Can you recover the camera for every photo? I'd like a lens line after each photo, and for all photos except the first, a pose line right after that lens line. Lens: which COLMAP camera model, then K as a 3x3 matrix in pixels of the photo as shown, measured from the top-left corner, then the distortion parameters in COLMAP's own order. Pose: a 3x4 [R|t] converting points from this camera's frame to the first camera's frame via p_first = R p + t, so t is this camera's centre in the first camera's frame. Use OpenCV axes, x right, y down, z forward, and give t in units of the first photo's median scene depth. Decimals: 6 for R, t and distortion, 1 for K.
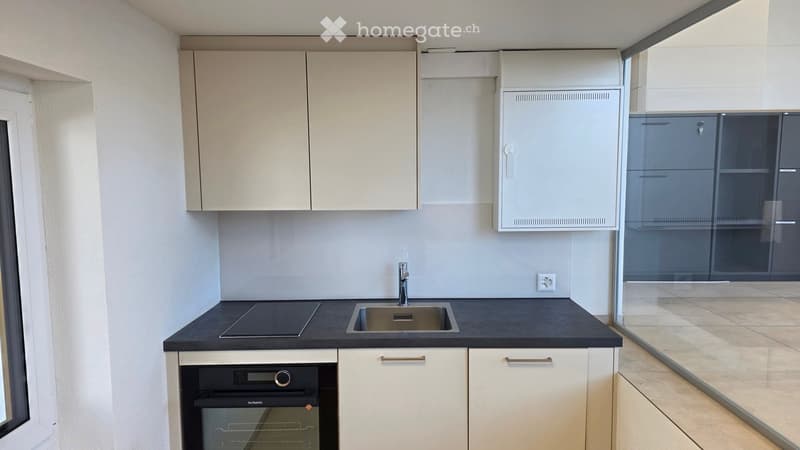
lens RADIAL K [[567.0, 0, 402.5], [0, 567.0, 230.4], [0, 0, 1]] dist [-0.003281, -0.001810]
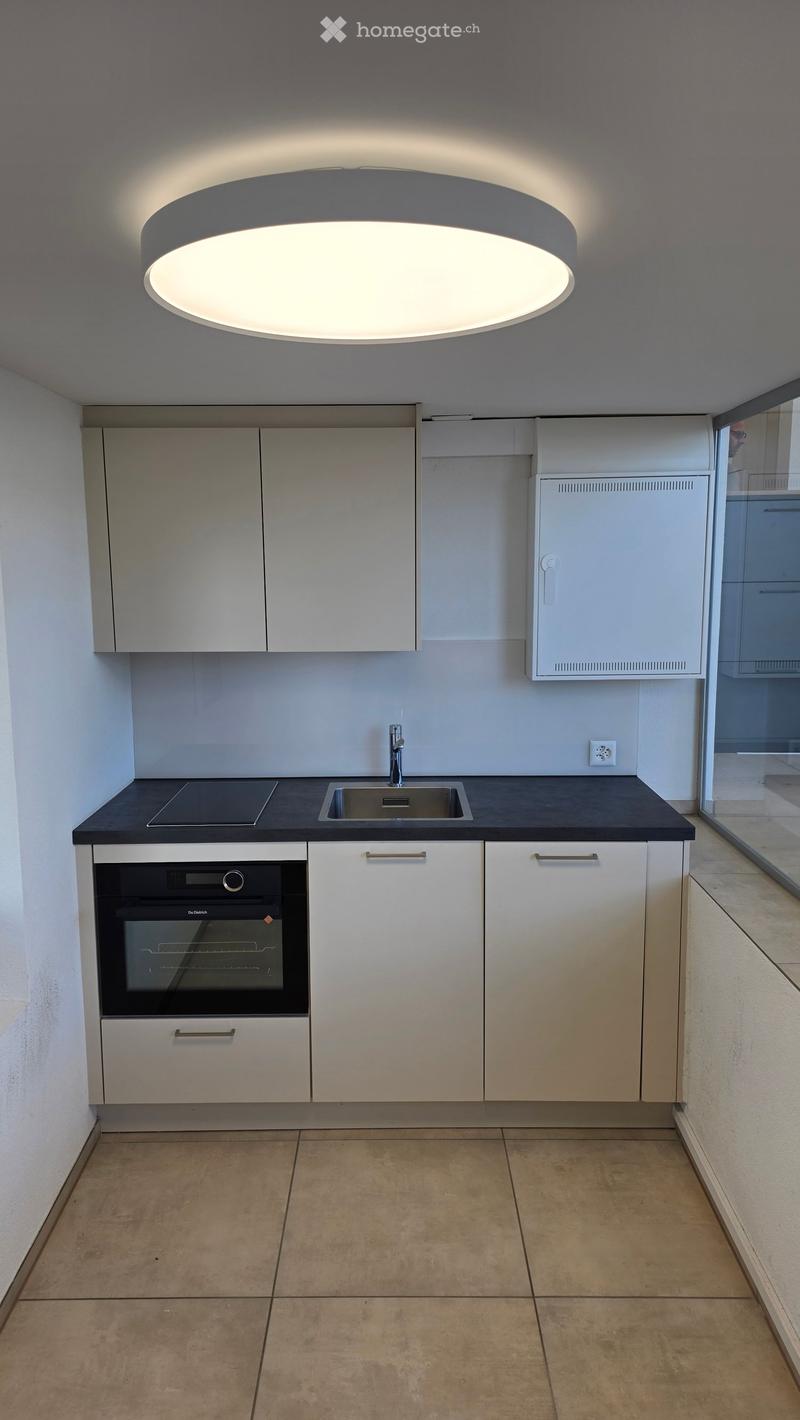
lens RADIAL K [[1006.4, 0, 397.3], [0, 1006.4, 708.2], [0, 0, 1]] dist [-0.003281, -0.001810]
pose [[0.999993, 0.001361, 0.003340, -0.001537], [-0.001500, 0.999127, 0.041755, -0.016977], [-0.003280, -0.041760, 0.999122, -0.267266]]
